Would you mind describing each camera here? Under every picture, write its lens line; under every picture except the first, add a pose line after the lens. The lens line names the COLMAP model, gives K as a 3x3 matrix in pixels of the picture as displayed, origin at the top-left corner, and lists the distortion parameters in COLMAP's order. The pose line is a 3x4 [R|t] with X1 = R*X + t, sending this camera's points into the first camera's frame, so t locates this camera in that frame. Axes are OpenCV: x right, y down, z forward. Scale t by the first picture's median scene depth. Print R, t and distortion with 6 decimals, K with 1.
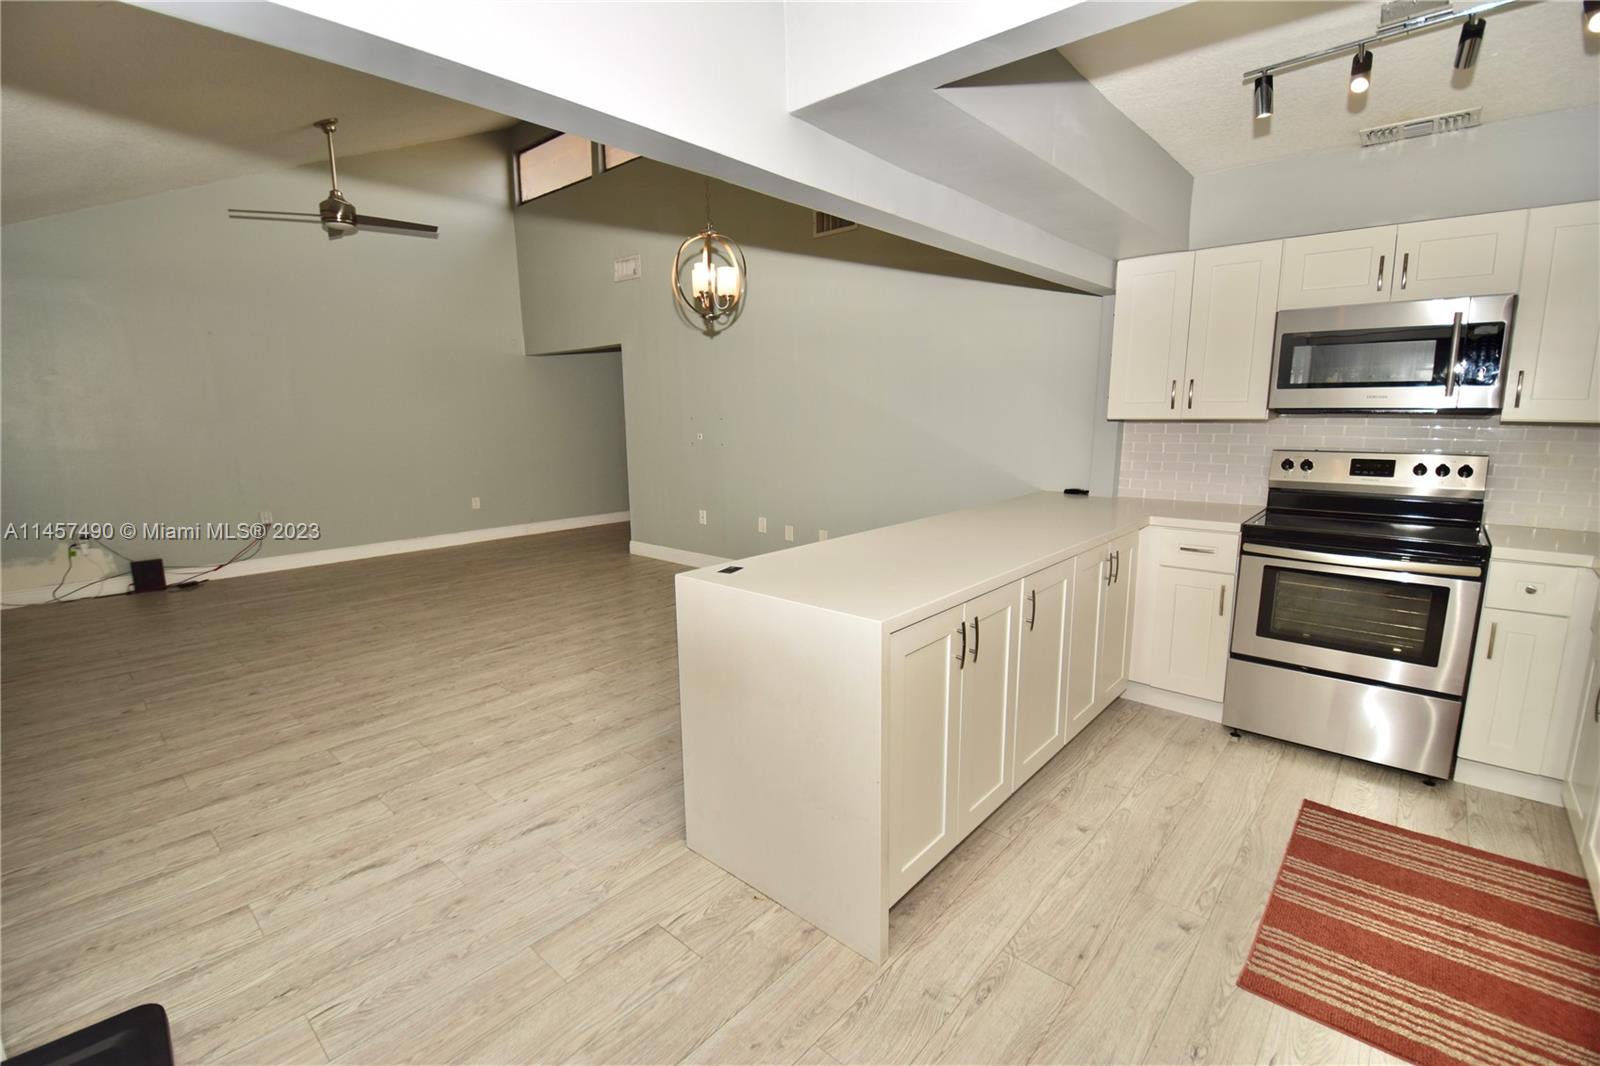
lens RADIAL K [[732.0, 0, 792.0], [0, 732.0, 512.8], [0, 0, 1]] dist [0.014955, -0.022675]
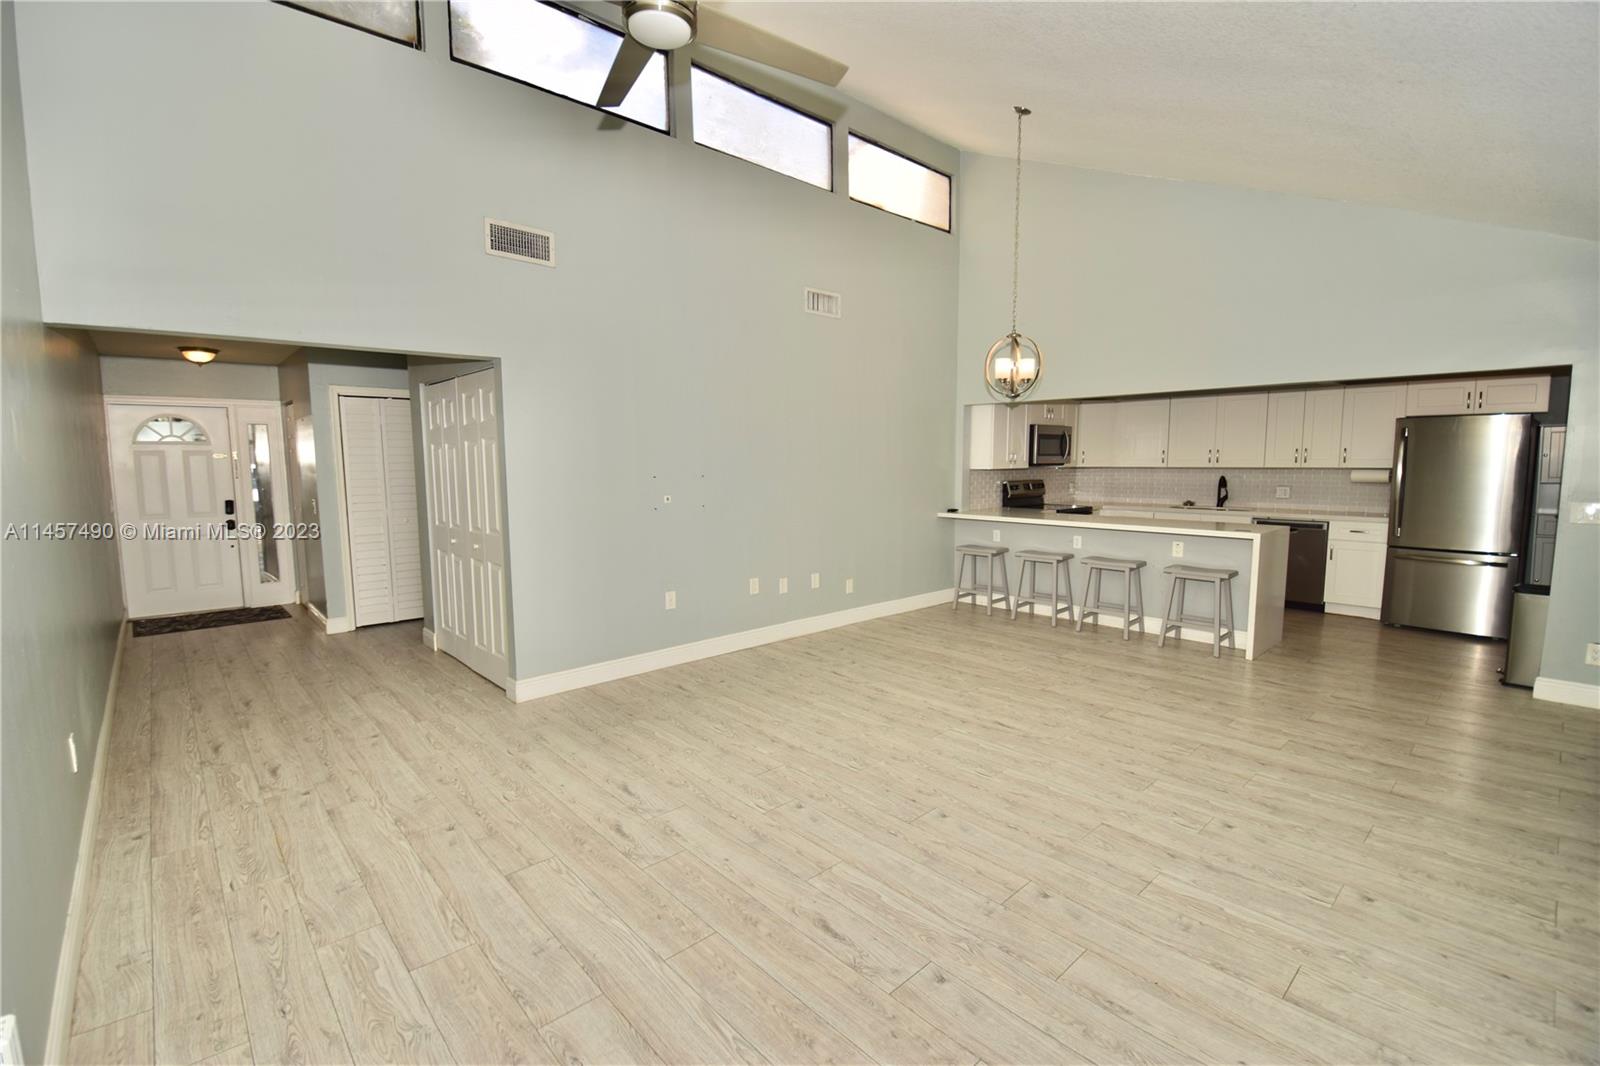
lens RADIAL K [[696.5, 0, 847.8], [0, 696.5, 541.5], [0, 0, 1]] dist [0.020671, -0.025151]
pose [[0.048495, -0.104961, 0.993293, -1.992897], [0.142177, 0.985062, 0.097150, -0.239218], [-0.988653, 0.136513, 0.062694, 1.794732]]
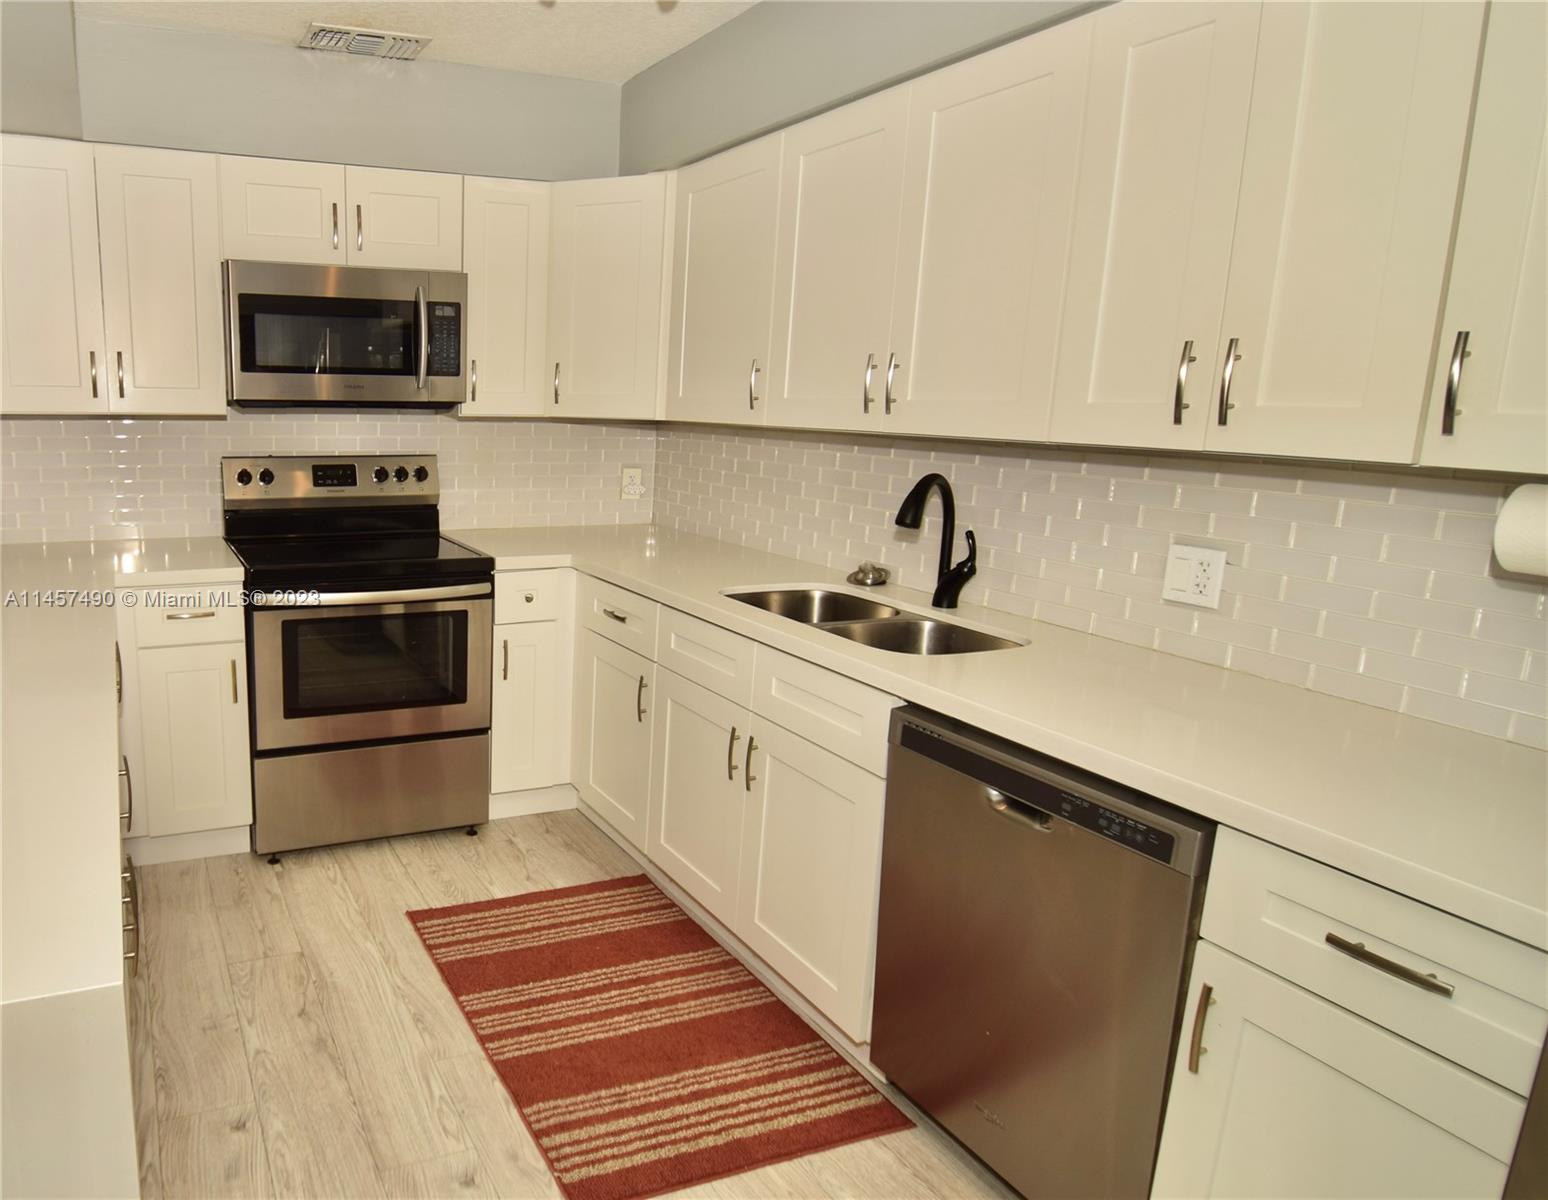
lens RADIAL K [[1016.8, 0, 494.9], [0, 1016.8, 596.1], [0, 0, 1]] dist [-0.005719, -0.003248]
pose [[0.466237, -0.159801, 0.870107, -0.135926], [0.107143, 0.986510, 0.123768, -0.060601], [-0.878148, 0.035521, 0.477069, 0.387084]]
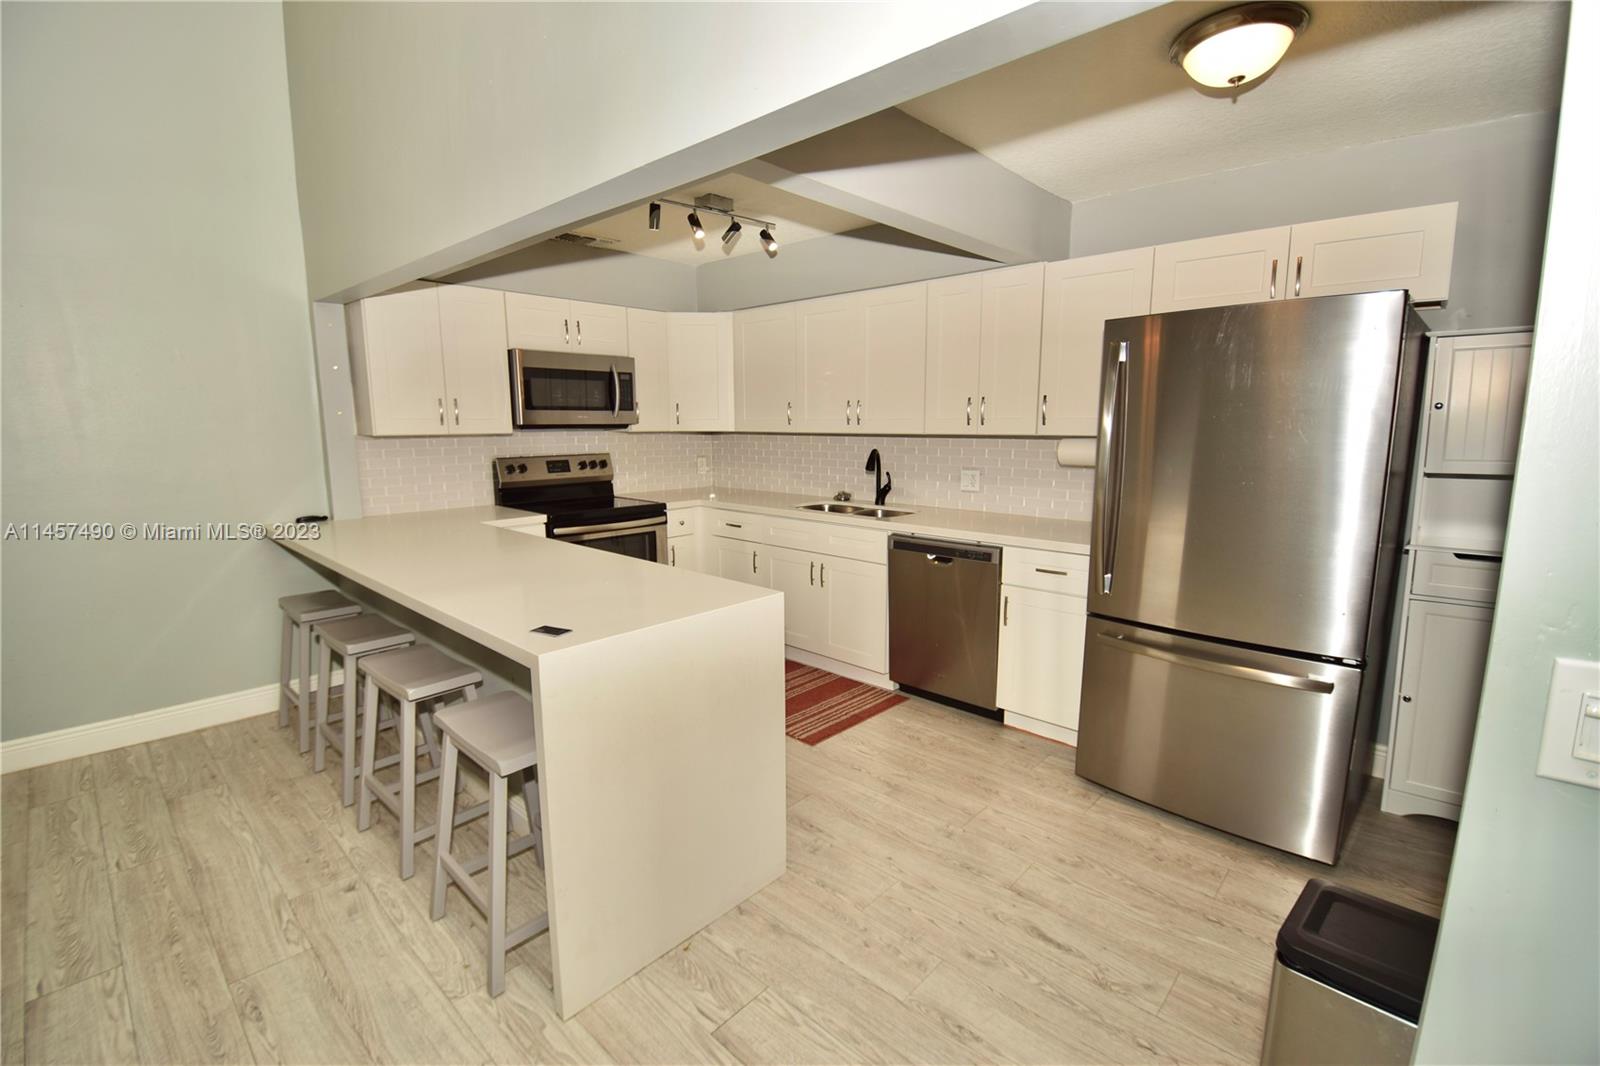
lens RADIAL K [[703.7, 0, 800.0], [0, 703.7, 533.0], [0, 0, 1]] dist [0.014236, -0.025500]
pose [[0.007262, -0.149313, 0.988763, -0.697073], [0.141535, 0.978988, 0.146797, -0.083617], [-0.989907, 0.138879, 0.028242, 0.616307]]
